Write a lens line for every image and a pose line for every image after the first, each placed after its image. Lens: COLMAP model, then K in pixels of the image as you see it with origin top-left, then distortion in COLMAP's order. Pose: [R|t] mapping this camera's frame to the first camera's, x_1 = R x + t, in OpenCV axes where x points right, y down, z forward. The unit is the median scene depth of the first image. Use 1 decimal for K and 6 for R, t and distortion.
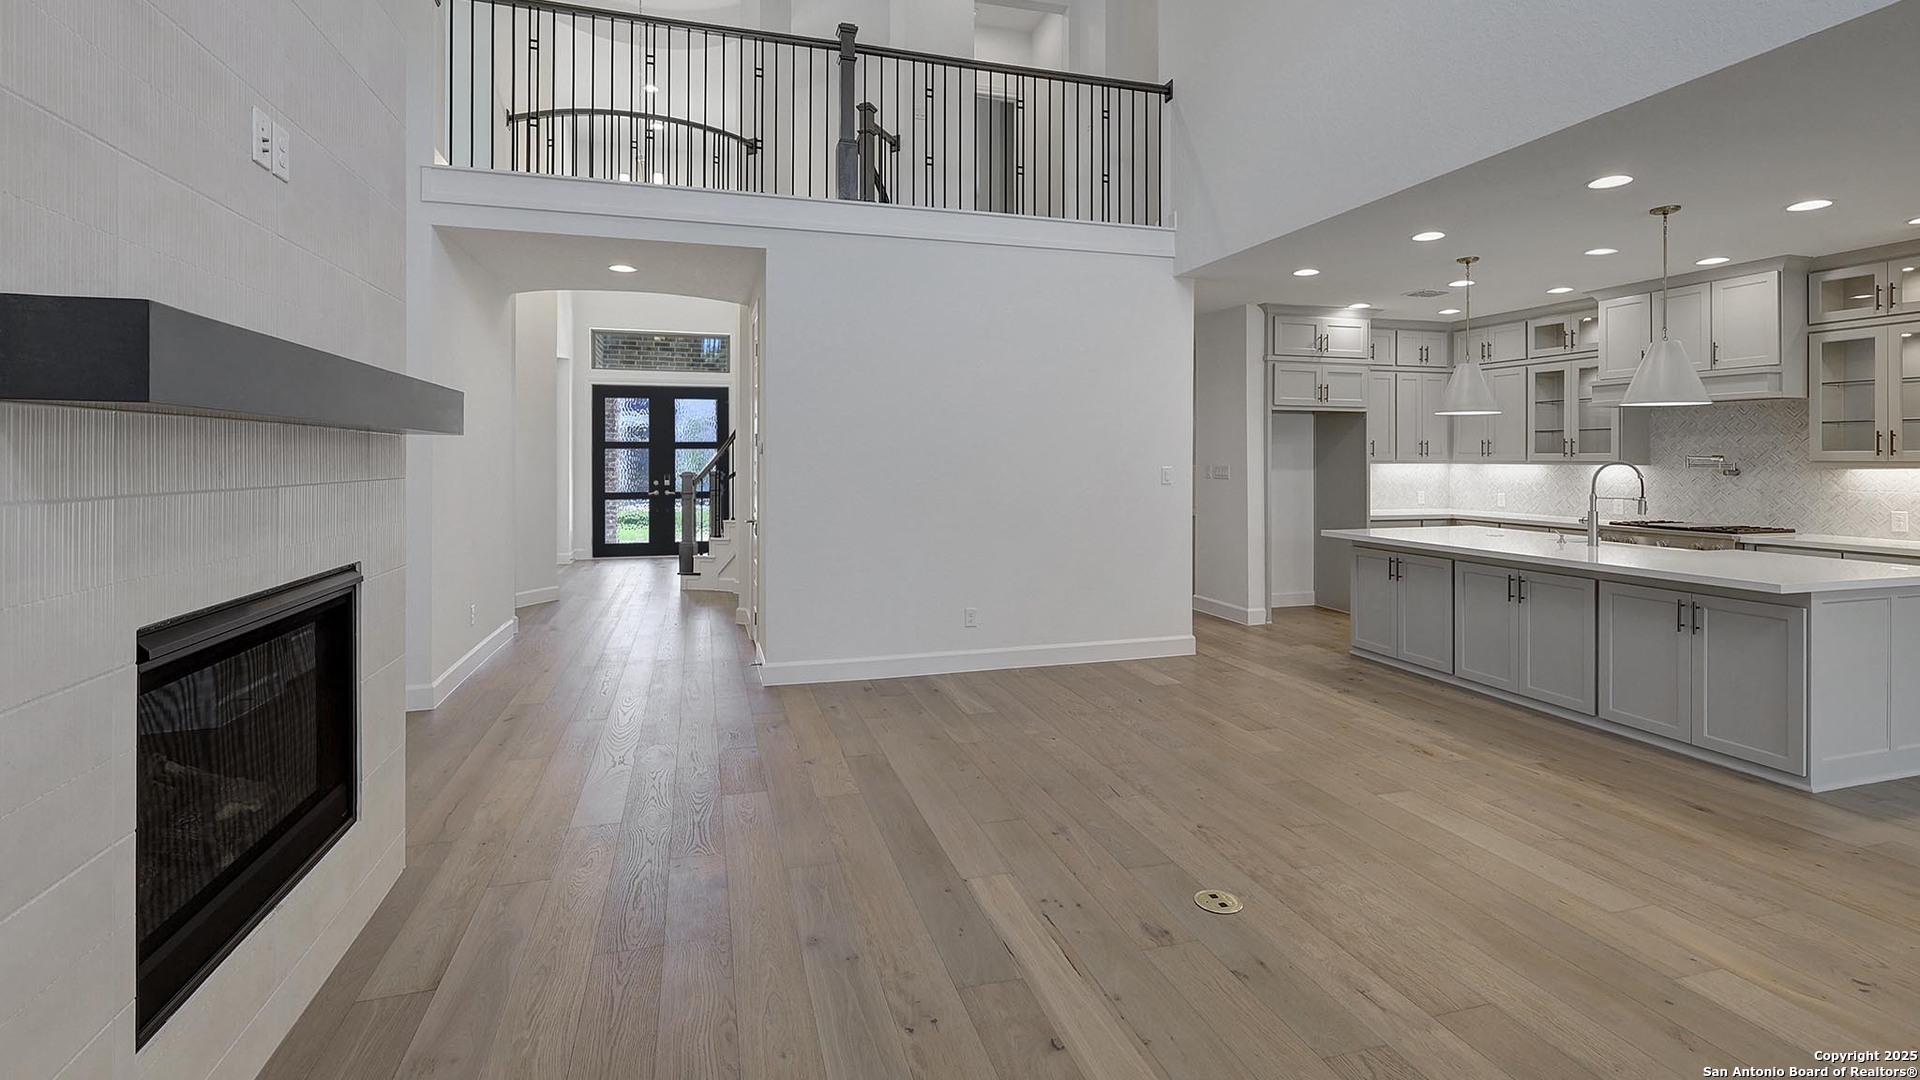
lens RADIAL K [[868.0, 0, 957.9], [0, 868.0, 459.9], [0, 0, 1]] dist [-0.001181, 0.000127]
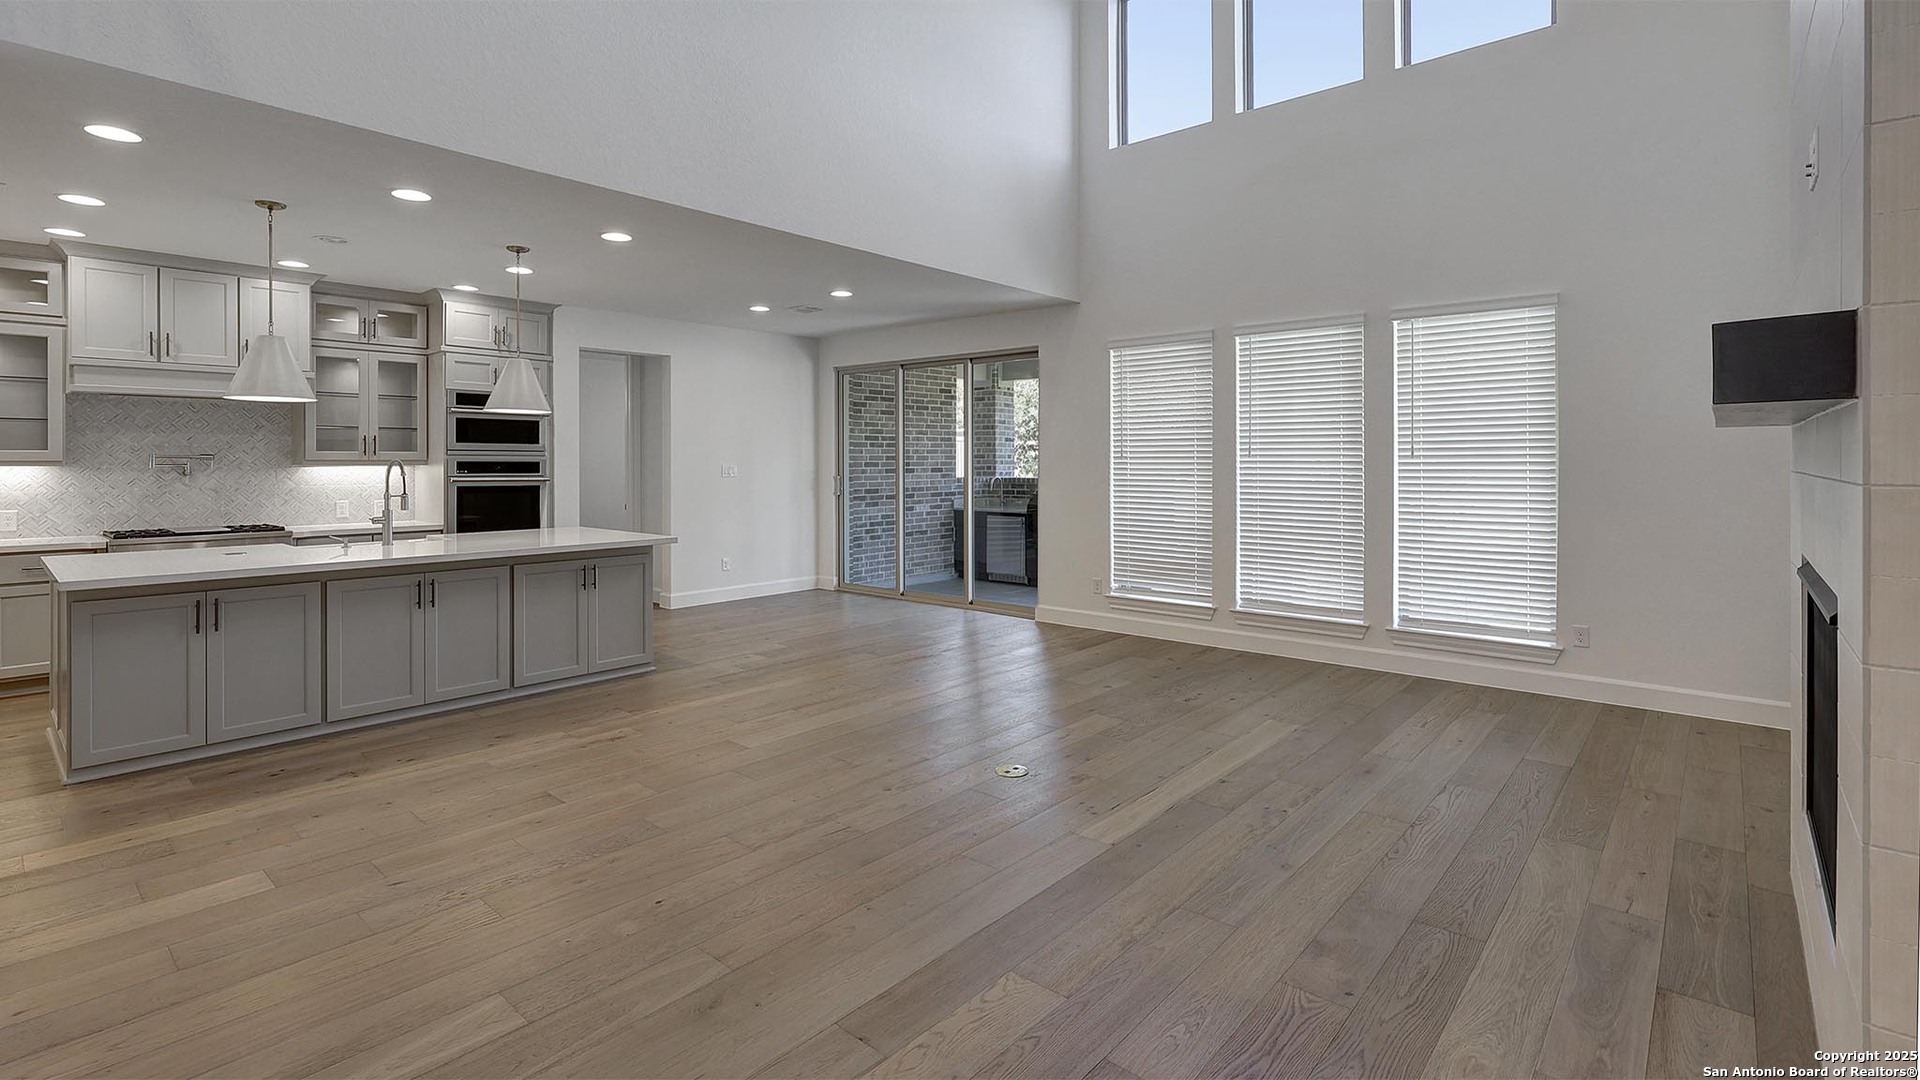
lens RADIAL K [[868.0, 0, 957.9], [0, 868.0, 459.9], [0, 0, 1]] dist [-0.001181, 0.000127]
pose [[-0.530414, 0.001403, 0.847738, -0.354262], [0.002983, 0.999996, 0.000212, 0.003122], [-0.847734, 0.002641, -0.530415, 0.765236]]
